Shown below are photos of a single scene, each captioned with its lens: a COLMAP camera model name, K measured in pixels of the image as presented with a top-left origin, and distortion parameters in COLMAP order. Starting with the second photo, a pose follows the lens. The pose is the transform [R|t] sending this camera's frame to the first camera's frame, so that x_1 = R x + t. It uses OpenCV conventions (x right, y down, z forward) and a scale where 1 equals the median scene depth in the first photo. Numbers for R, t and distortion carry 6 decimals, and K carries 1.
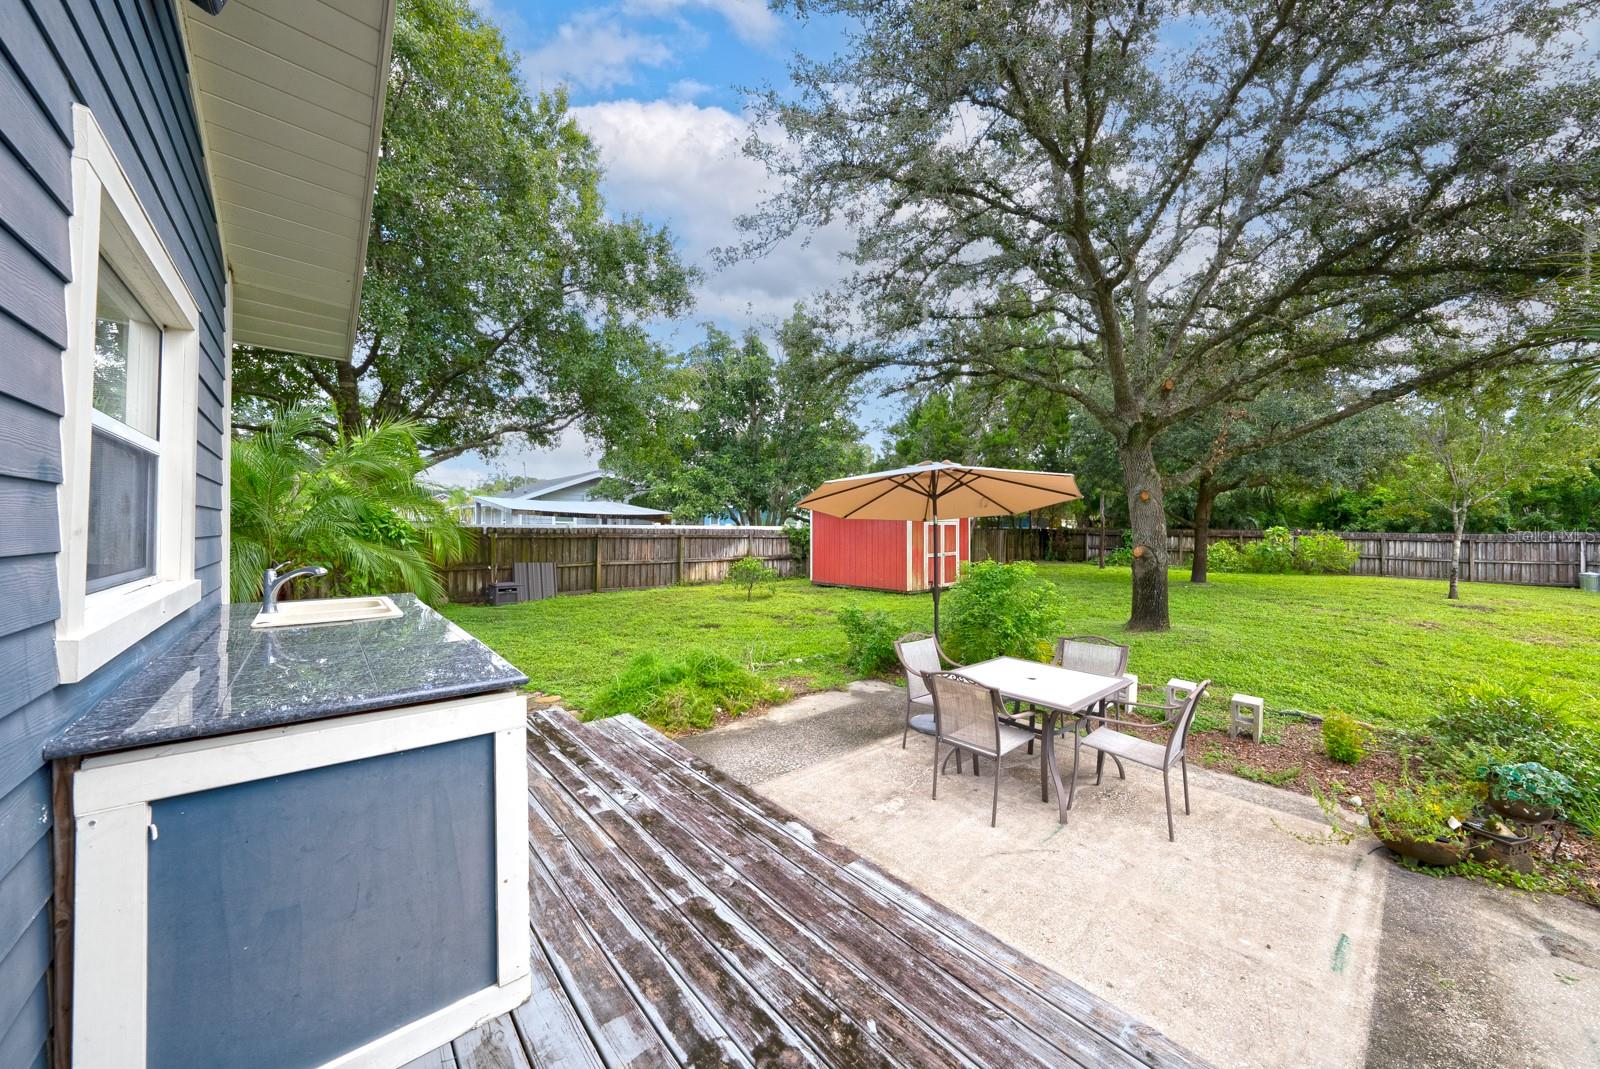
lens RADIAL K [[555.8, 0, 803.0], [0, 555.8, 527.7], [0, 0, 1]] dist [-0.029491, 0.006597]
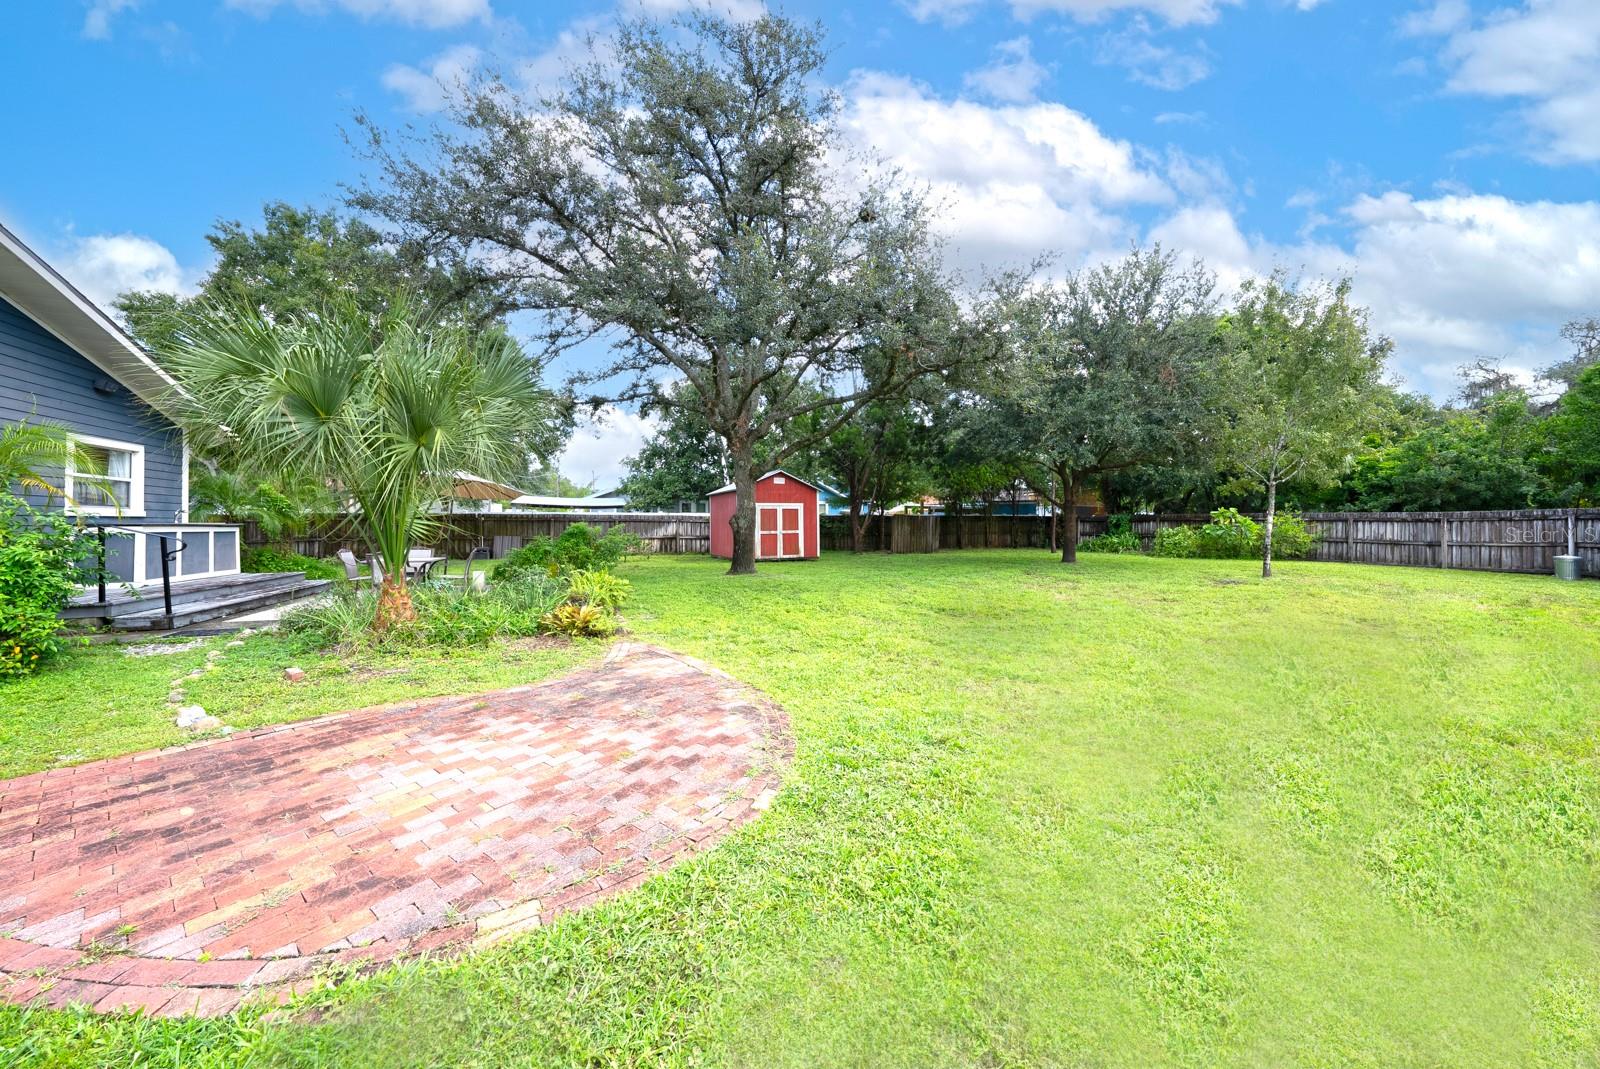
lens RADIAL K [[555.8, 0, 803.0], [0, 555.8, 527.7], [0, 0, 1]] dist [-0.029491, 0.006597]
pose [[0.935328, -0.005285, -0.353742, 0.617291], [0.007017, 0.999969, 0.003613, 0.027805], [0.353712, -0.005861, 0.935336, -0.132190]]
